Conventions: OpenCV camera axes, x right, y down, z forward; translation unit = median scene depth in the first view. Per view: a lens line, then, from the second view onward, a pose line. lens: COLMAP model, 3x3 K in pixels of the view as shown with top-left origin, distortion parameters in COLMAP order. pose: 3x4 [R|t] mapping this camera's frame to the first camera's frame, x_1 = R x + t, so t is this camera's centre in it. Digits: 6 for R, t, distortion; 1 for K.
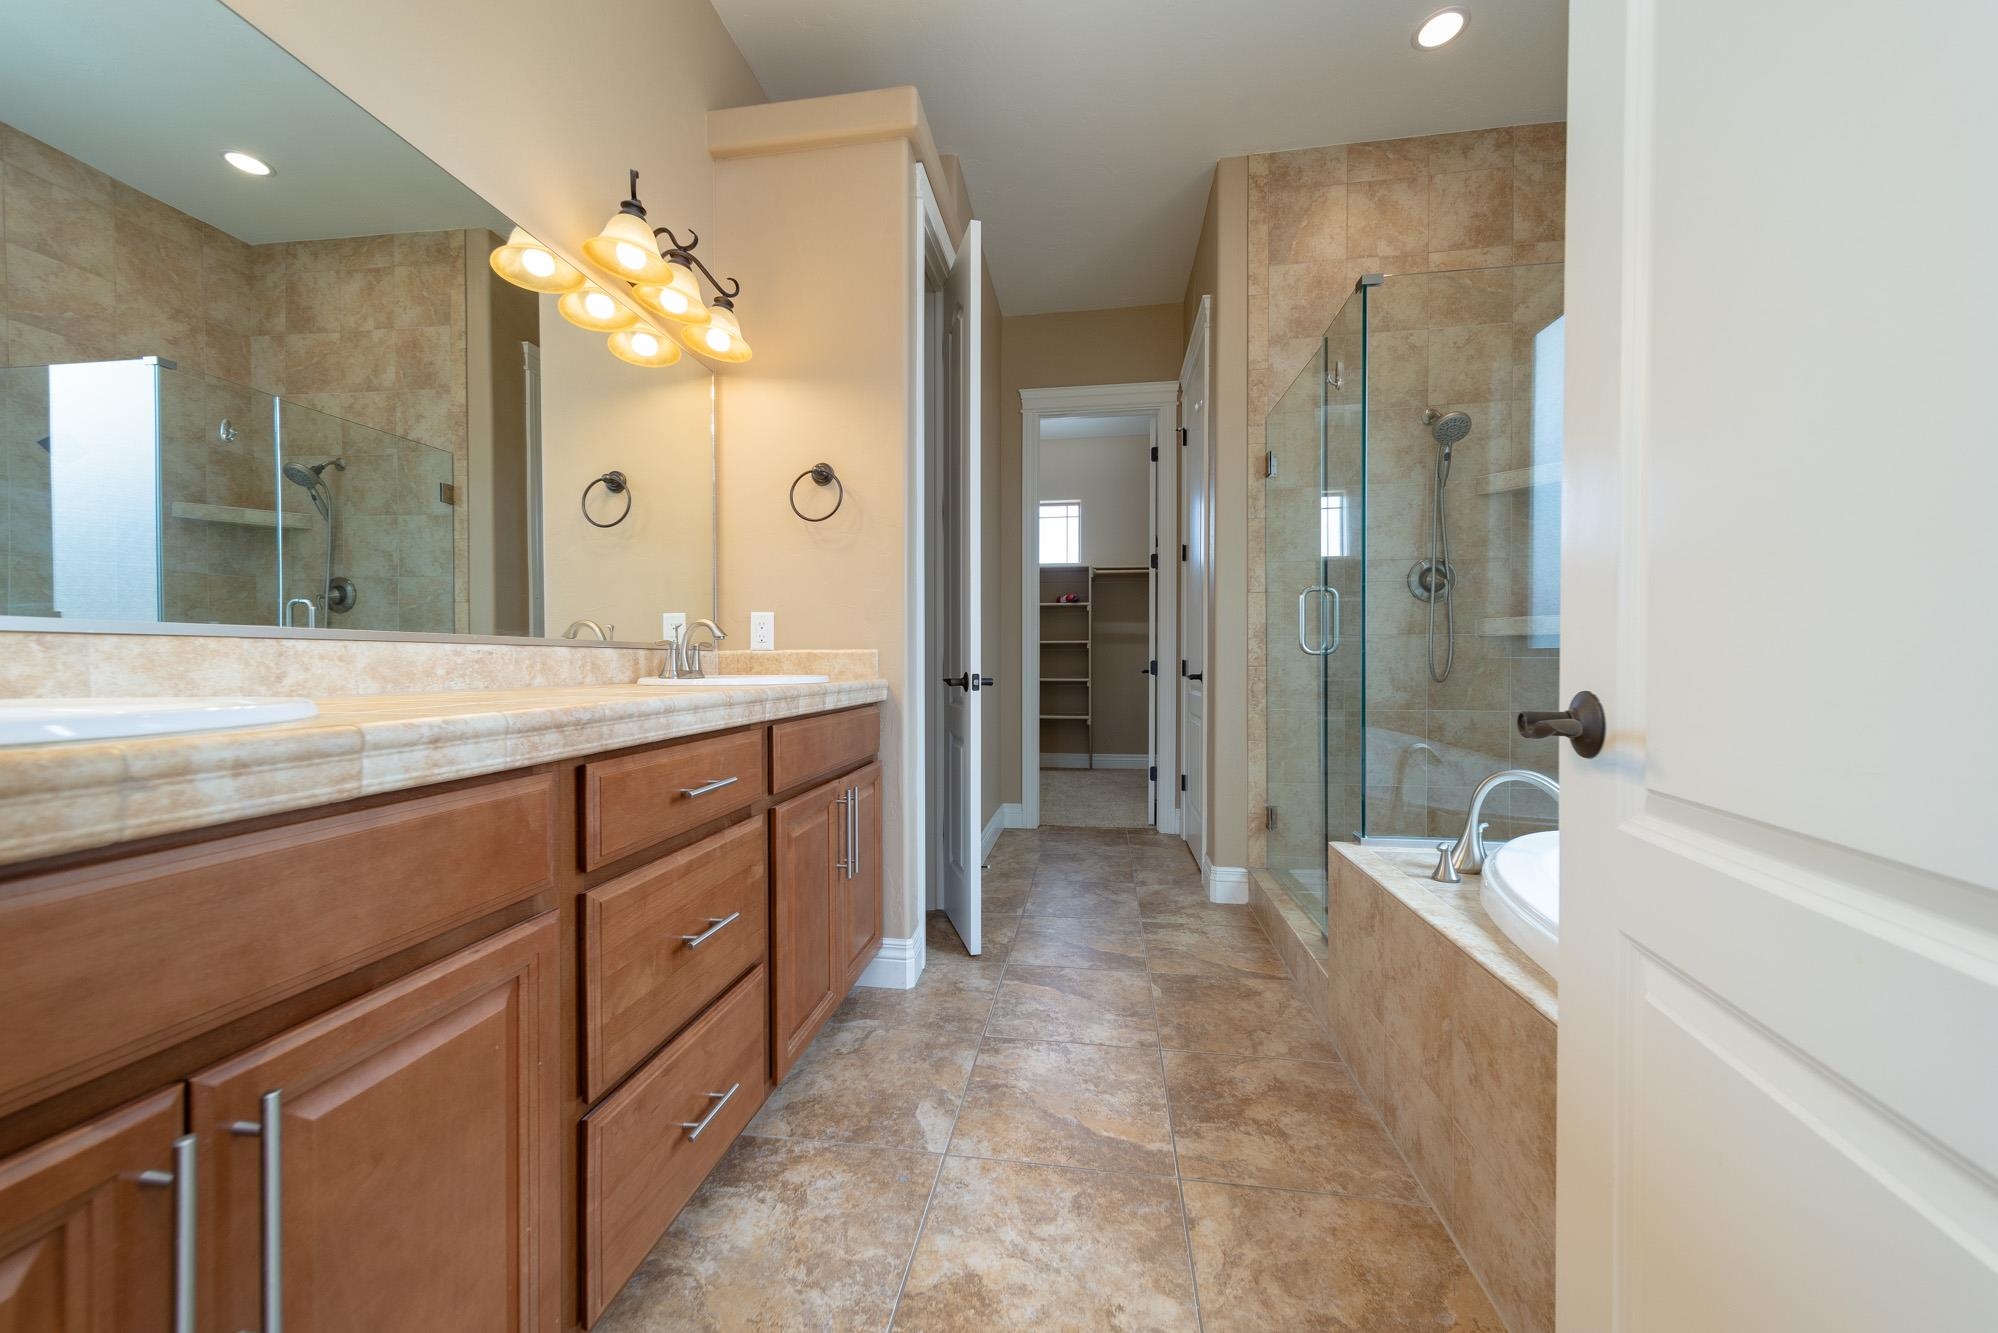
lens RADIAL K [[754.9, 0, 998.2], [0, 754.9, 661.2], [0, 0, 1]] dist [0.001139, 0.000034]
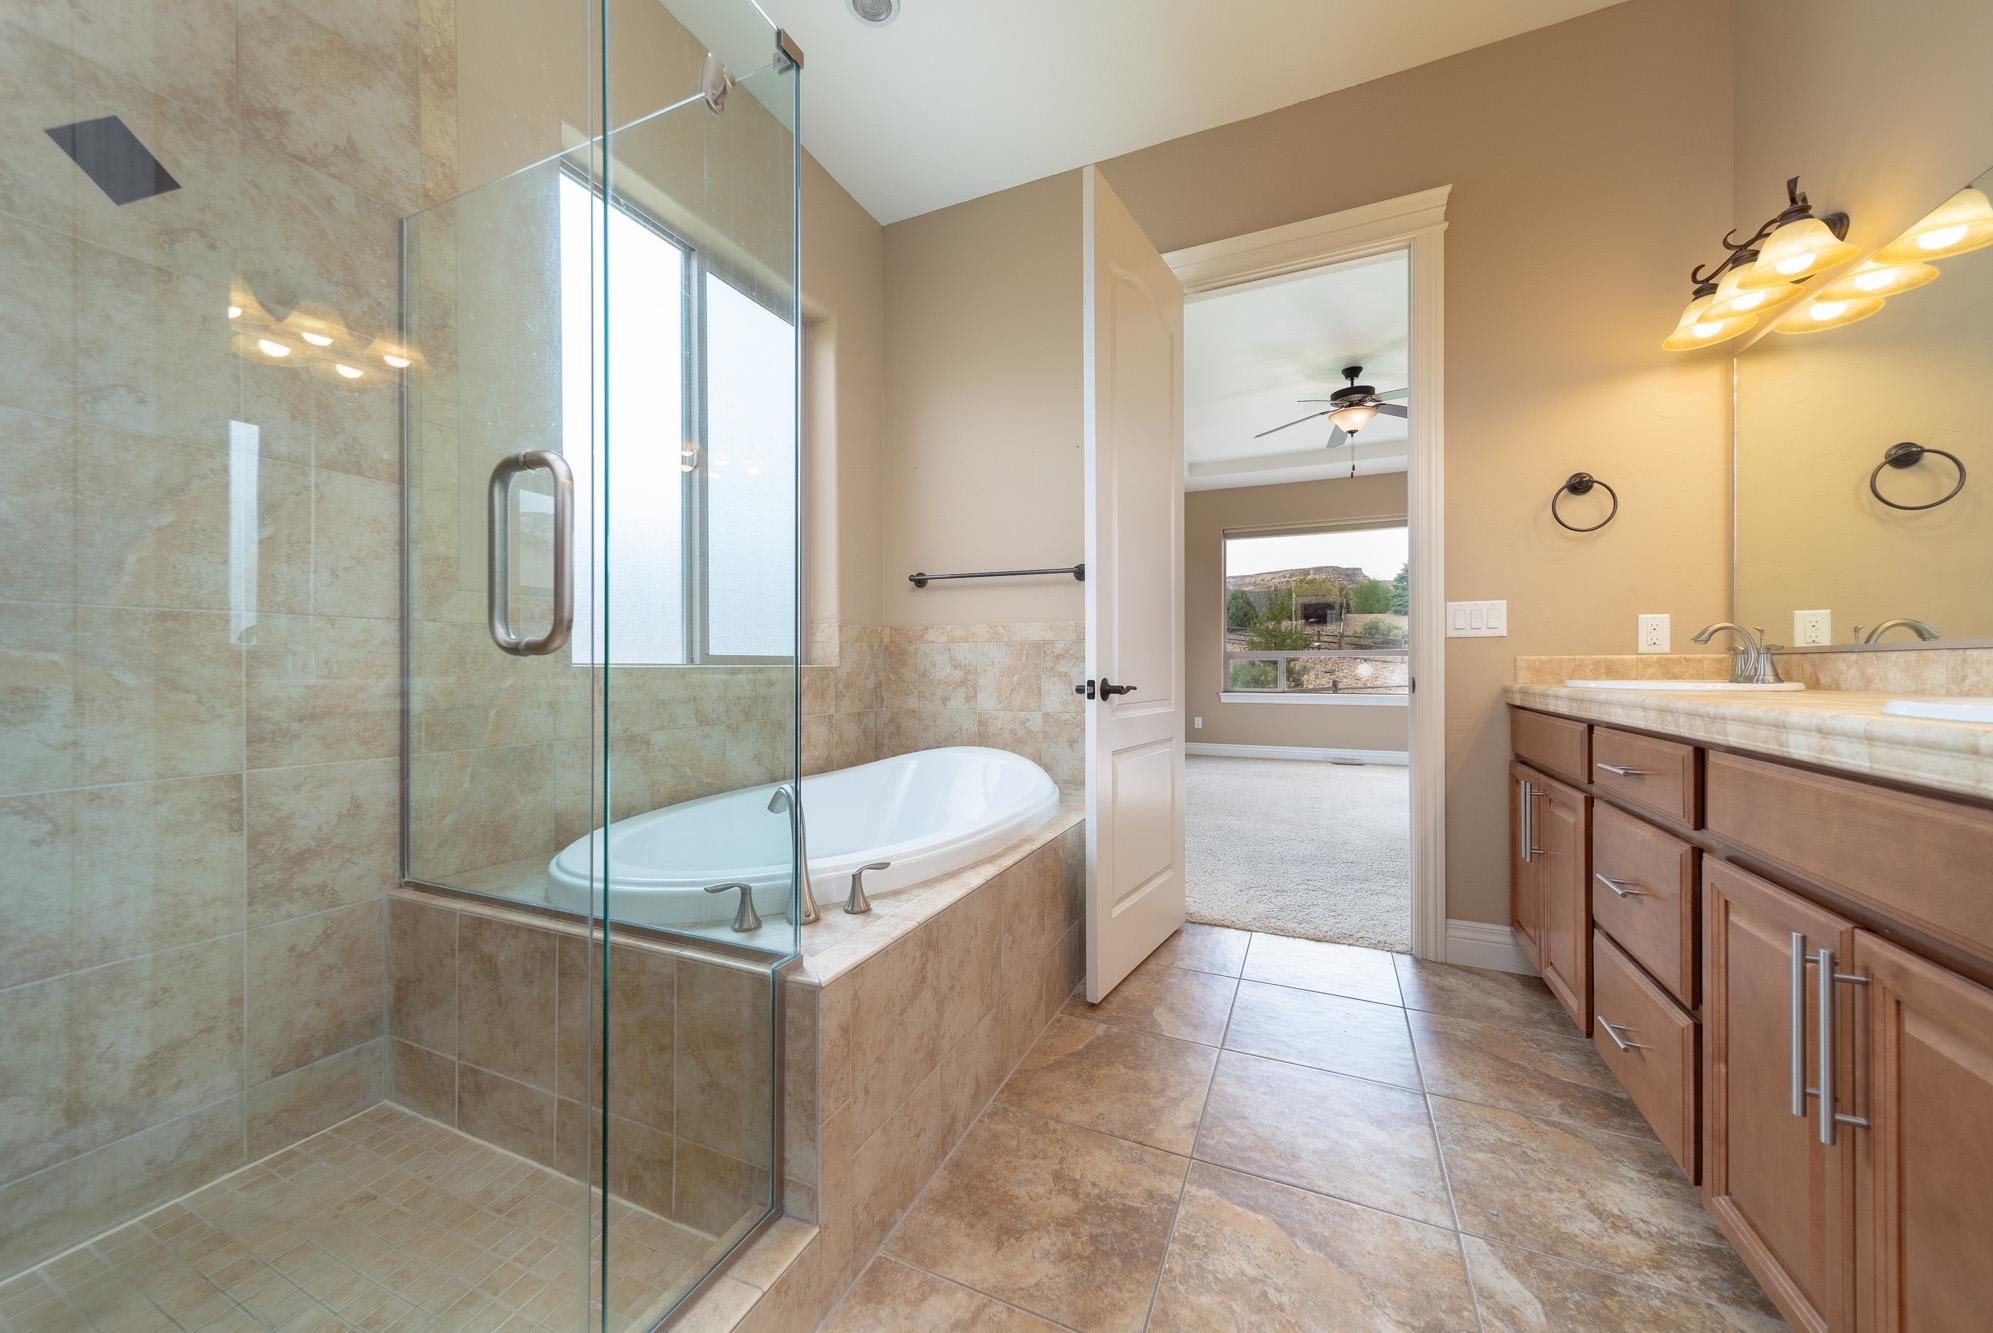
lens RADIAL K [[712.1, 0, 997.7], [0, 712.1, 665.6], [0, 0, 1]] dist [0.004312, 0.000230]
pose [[-0.957826, 0.004890, 0.287306, 0.185396], [0.004893, 0.999988, -0.000706, -0.005590], [-0.287306, 0.000730, -0.957838, 1.813606]]
